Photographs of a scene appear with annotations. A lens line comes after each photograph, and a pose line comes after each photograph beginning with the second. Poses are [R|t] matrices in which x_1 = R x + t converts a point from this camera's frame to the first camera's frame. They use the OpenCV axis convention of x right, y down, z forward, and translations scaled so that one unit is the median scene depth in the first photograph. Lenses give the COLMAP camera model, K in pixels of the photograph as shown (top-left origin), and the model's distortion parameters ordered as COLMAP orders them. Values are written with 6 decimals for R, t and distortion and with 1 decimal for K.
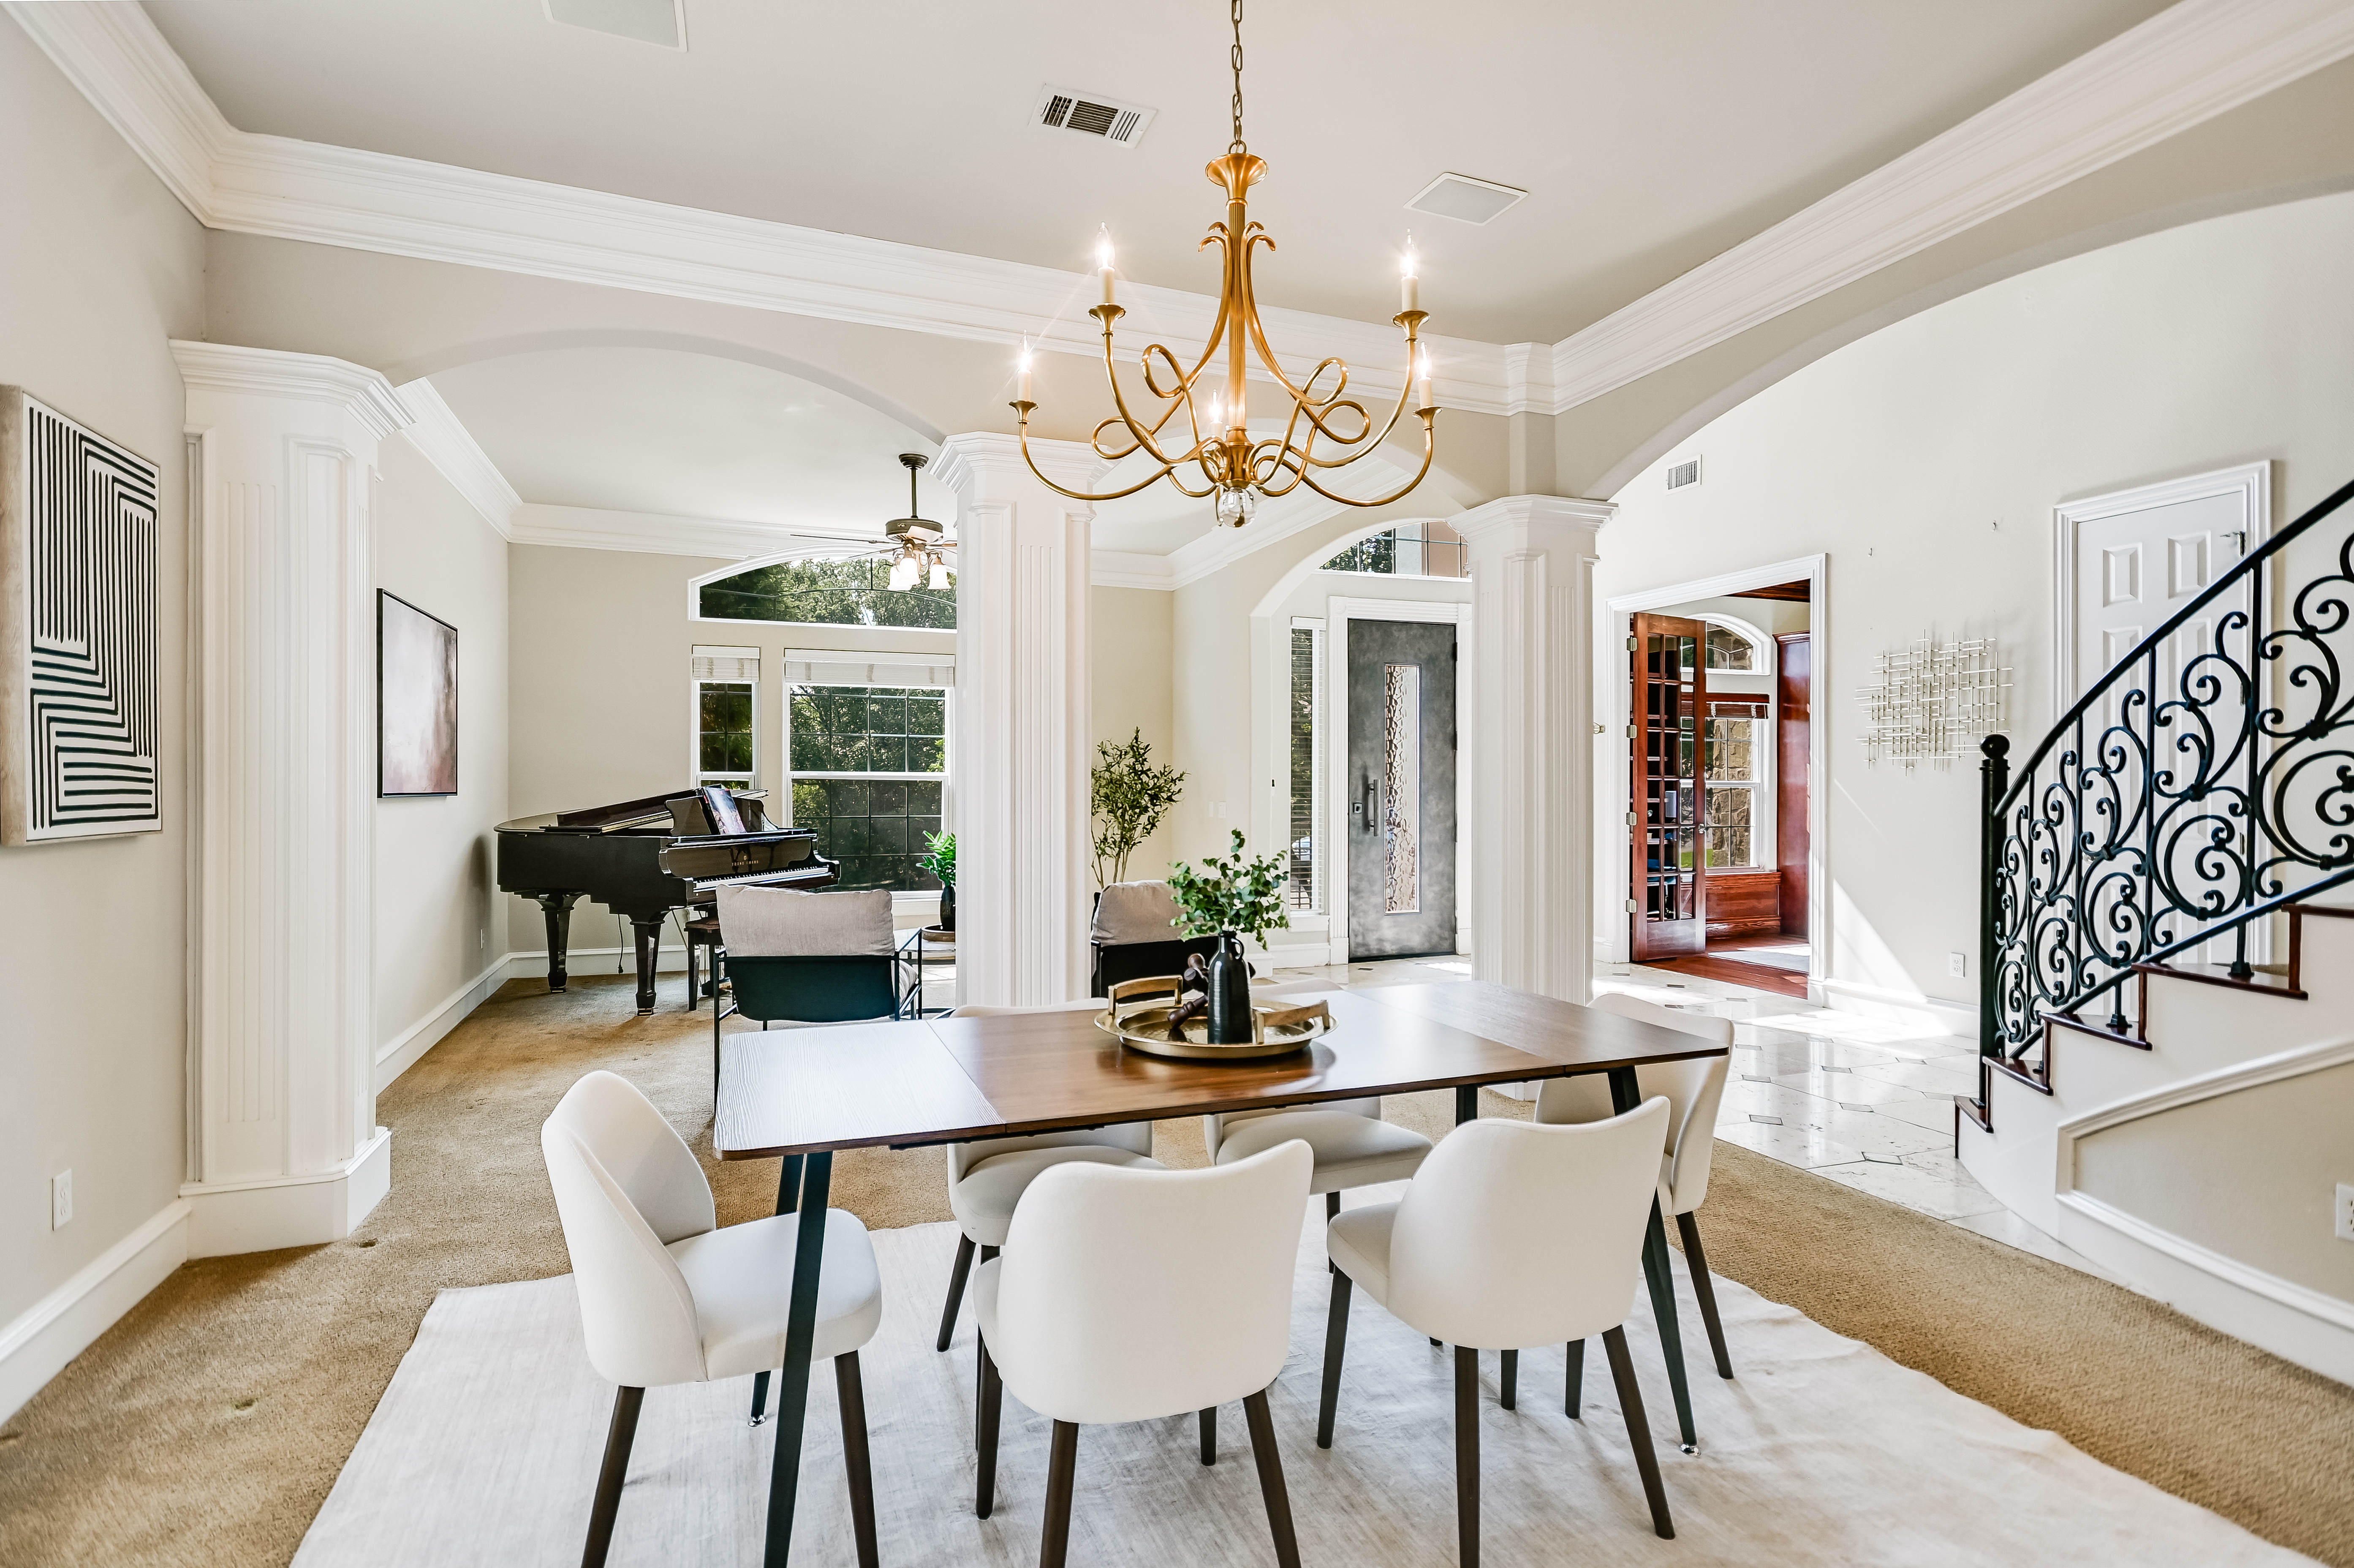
lens RADIAL K [[1152.9, 0, 1174.1], [0, 1152.9, 790.9], [0, 0, 1]] dist [0.000845, 0.000046]
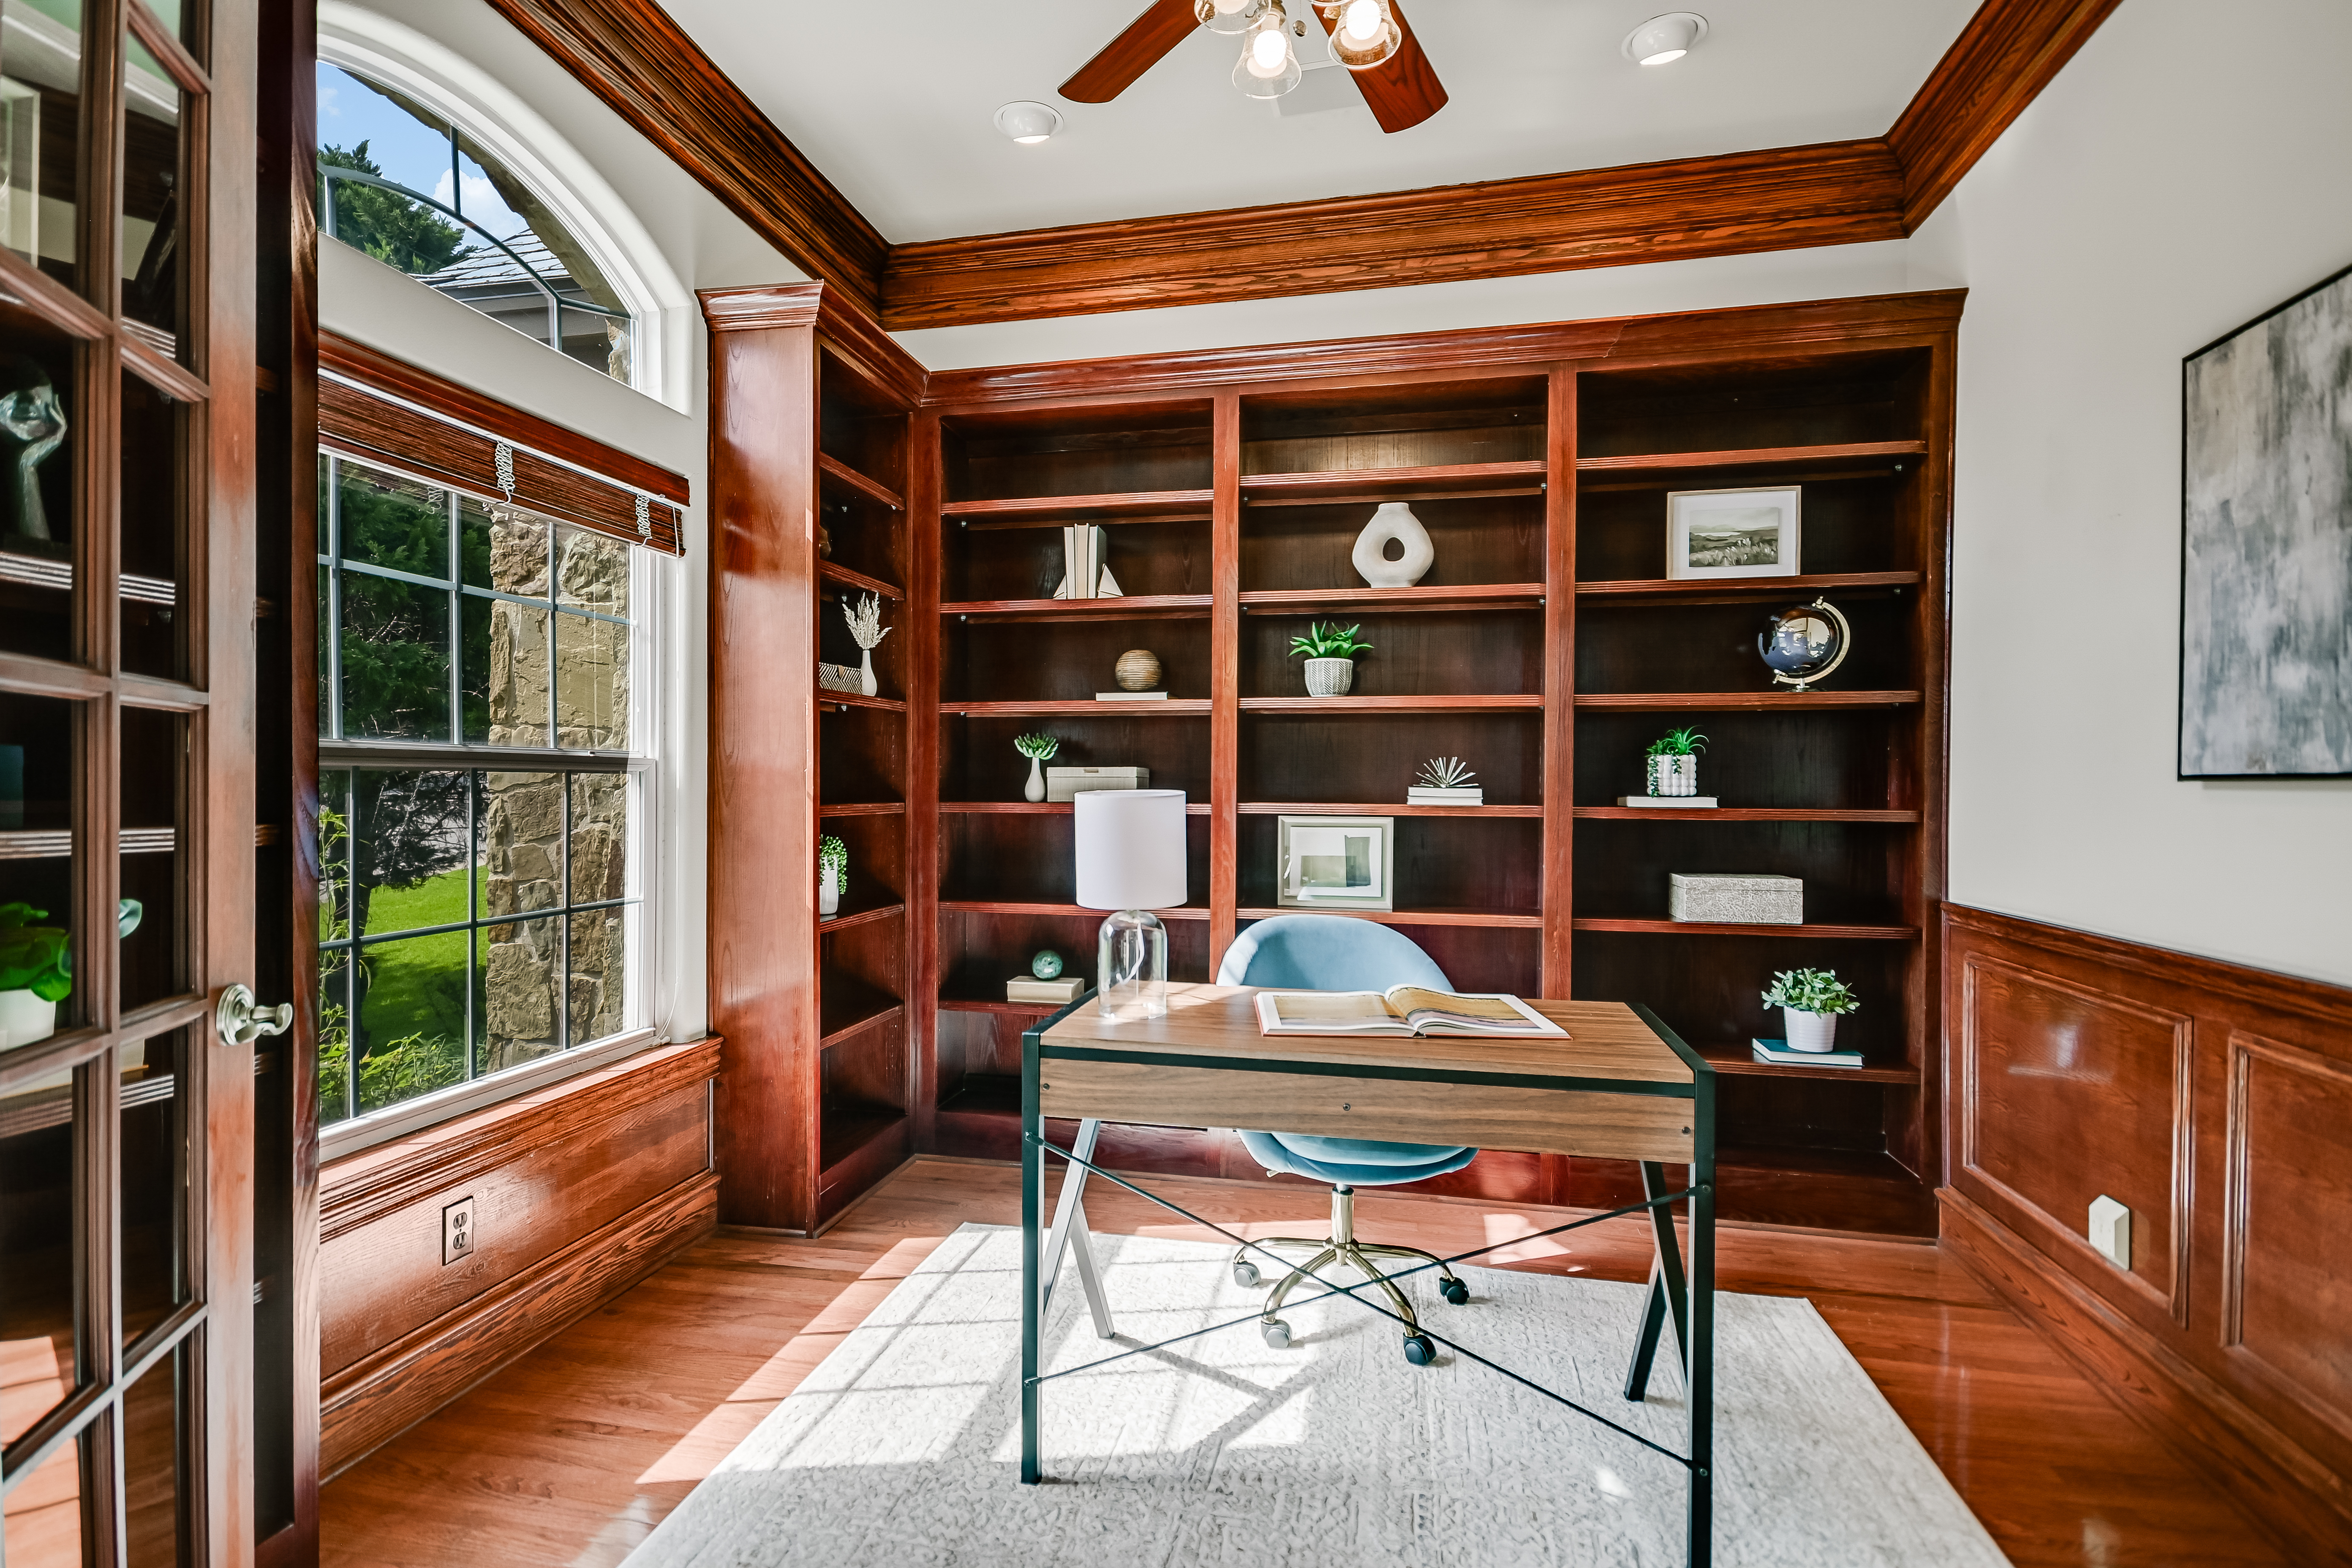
lens RADIAL K [[1135.8, 0, 1171.8], [0, 1135.8, 786.8], [0, 0, 1]] dist [-0.000596, -0.000114]
pose [[0.547033, 0.002944, 0.837106, 0.327175], [-0.007117, 0.999974, 0.001134, -0.001097], [-0.837081, -0.006578, 0.547040, 0.715271]]
